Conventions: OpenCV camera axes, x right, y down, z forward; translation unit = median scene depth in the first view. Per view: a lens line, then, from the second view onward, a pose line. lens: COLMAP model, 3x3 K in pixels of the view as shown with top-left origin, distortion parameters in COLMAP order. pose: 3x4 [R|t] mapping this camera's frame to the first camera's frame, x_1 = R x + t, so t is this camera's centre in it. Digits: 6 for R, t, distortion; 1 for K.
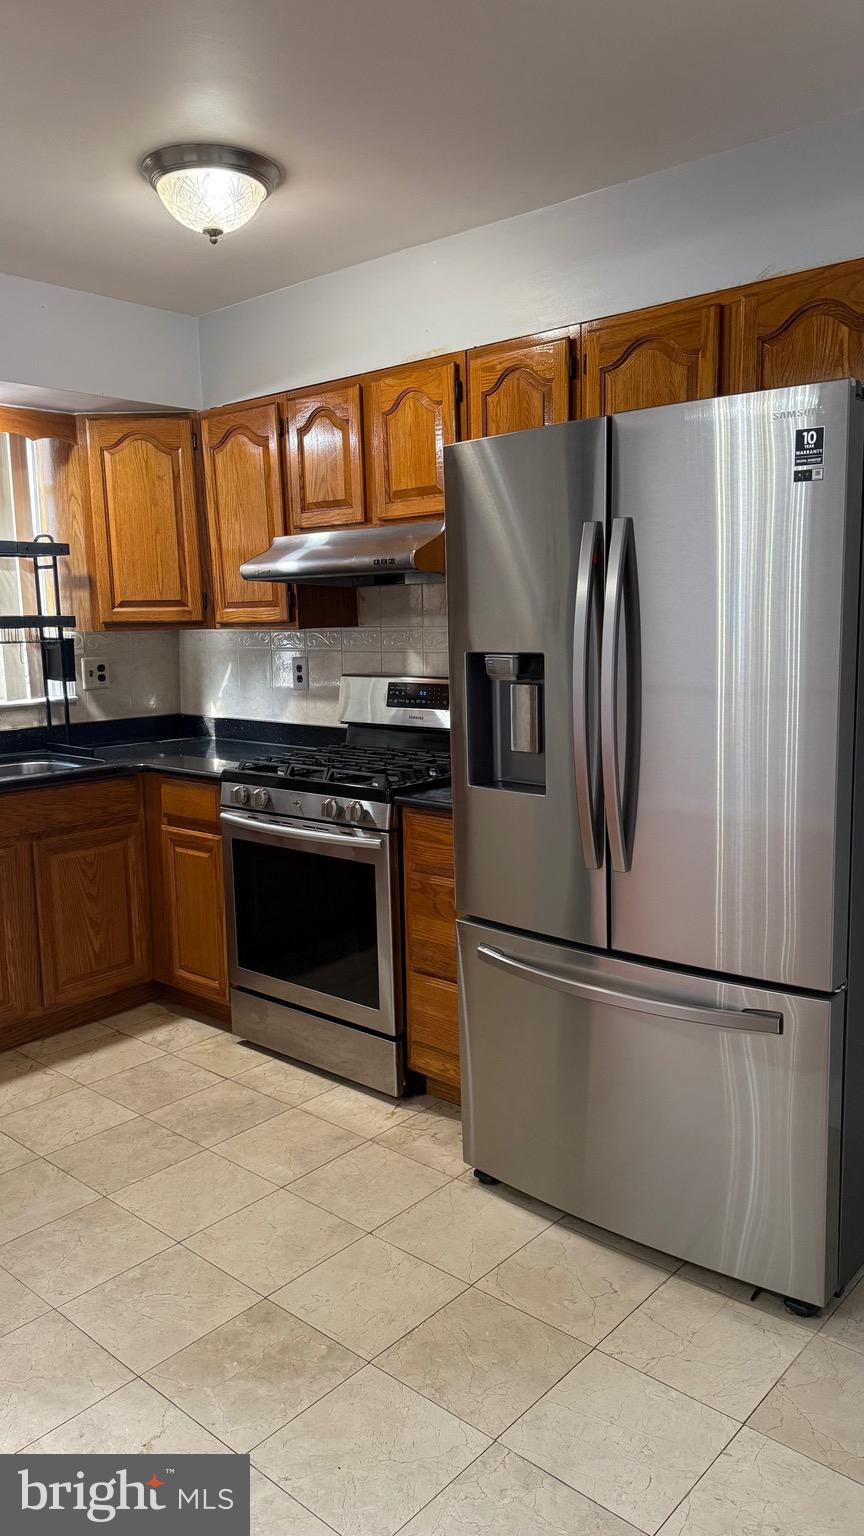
lens RADIAL K [[1063.3, 0, 432.0], [0, 1063.3, 768.0], [0, 0, 1]] dist [0.171154, -0.318379]
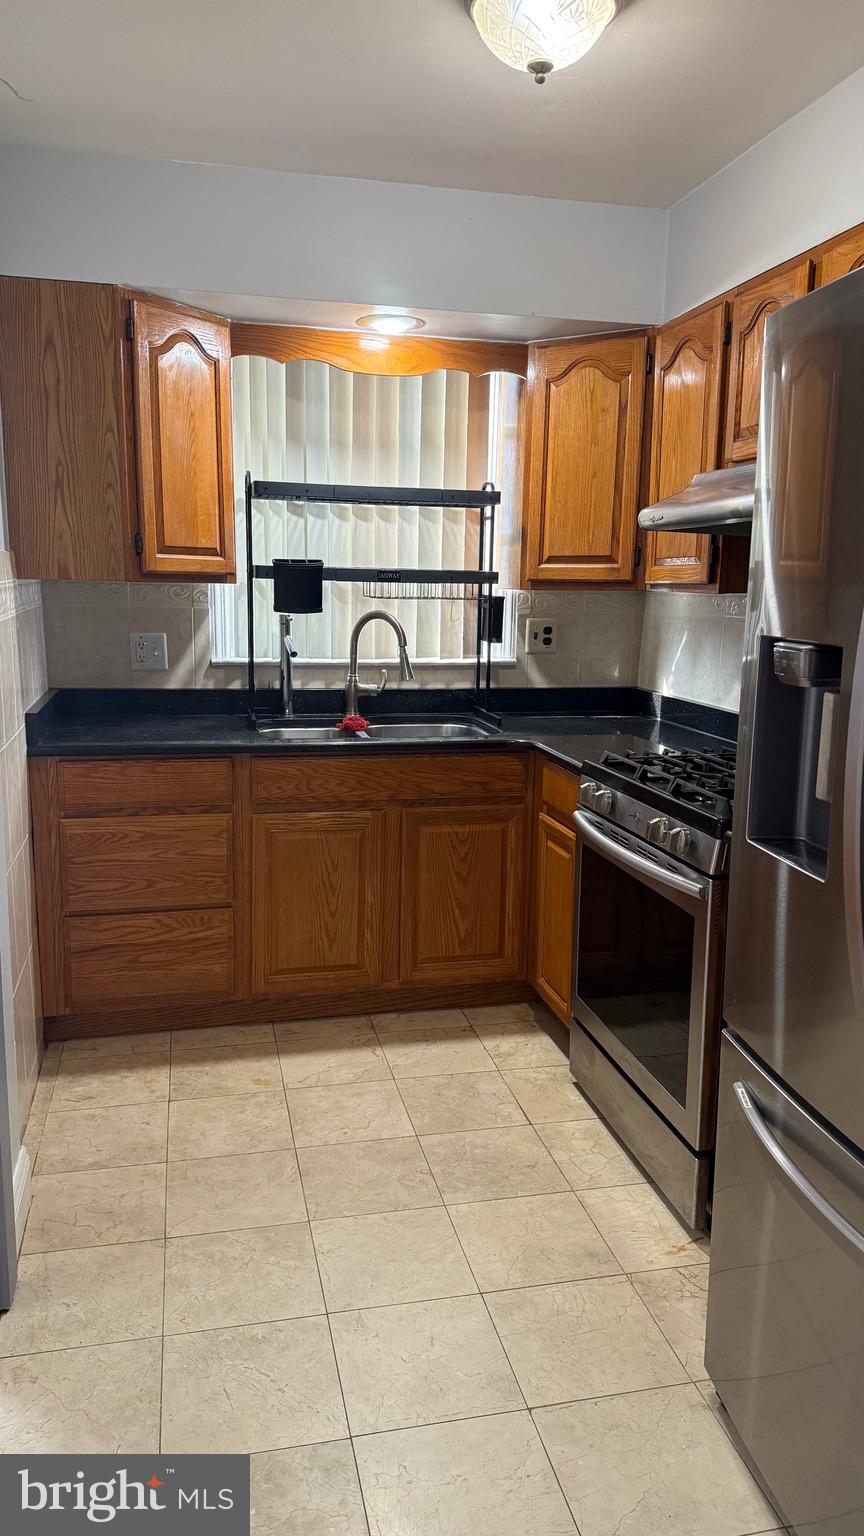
lens RADIAL K [[1063.3, 0, 432.0], [0, 1063.3, 768.0], [0, 0, 1]] dist [0.171154, -0.318379]
pose [[0.811572, 0.137018, -0.567958, 0.167211], [-0.116907, 0.990536, 0.071912, -0.035140], [0.572436, 0.008036, 0.819910, 0.230089]]
